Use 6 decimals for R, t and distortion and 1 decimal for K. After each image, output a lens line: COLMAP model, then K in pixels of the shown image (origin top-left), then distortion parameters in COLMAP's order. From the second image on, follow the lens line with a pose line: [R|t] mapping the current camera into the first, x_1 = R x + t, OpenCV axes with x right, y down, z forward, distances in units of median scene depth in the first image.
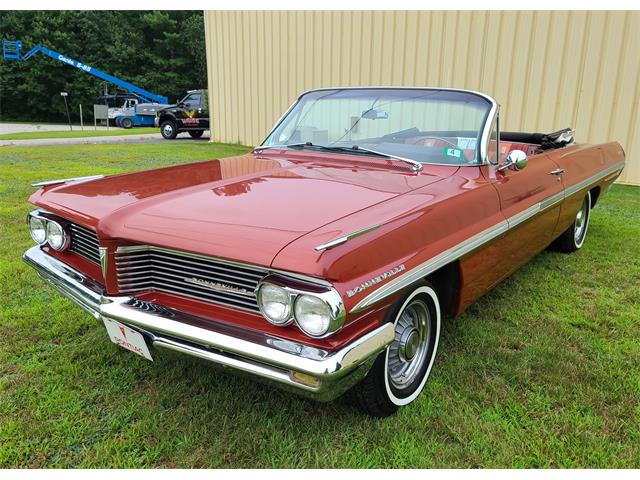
lens RADIAL K [[503.8, 0, 318.7], [0, 503.8, 244.4], [0, 0, 1]] dist [0.050043, -0.002185]
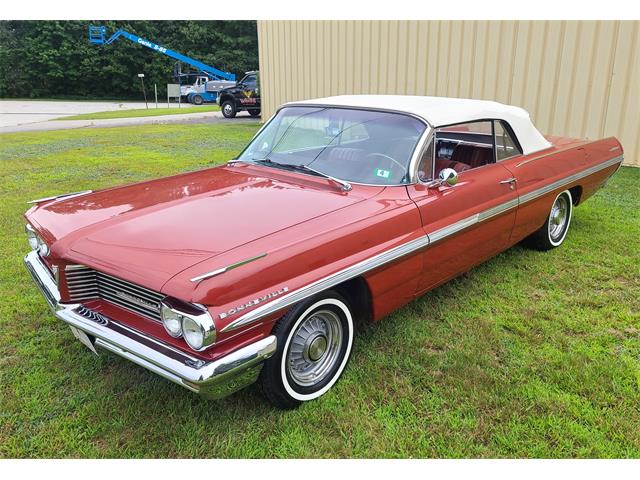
lens RADIAL K [[492.4, 0, 326.0], [0, 492.4, 220.0], [0, 0, 1]] dist [0.052016, -0.007086]
pose [[0.992690, 0.013442, -0.119937, 0.251467], [-0.011421, 0.999781, 0.017528, -0.088109], [0.120146, -0.016030, 0.992627, -0.091323]]
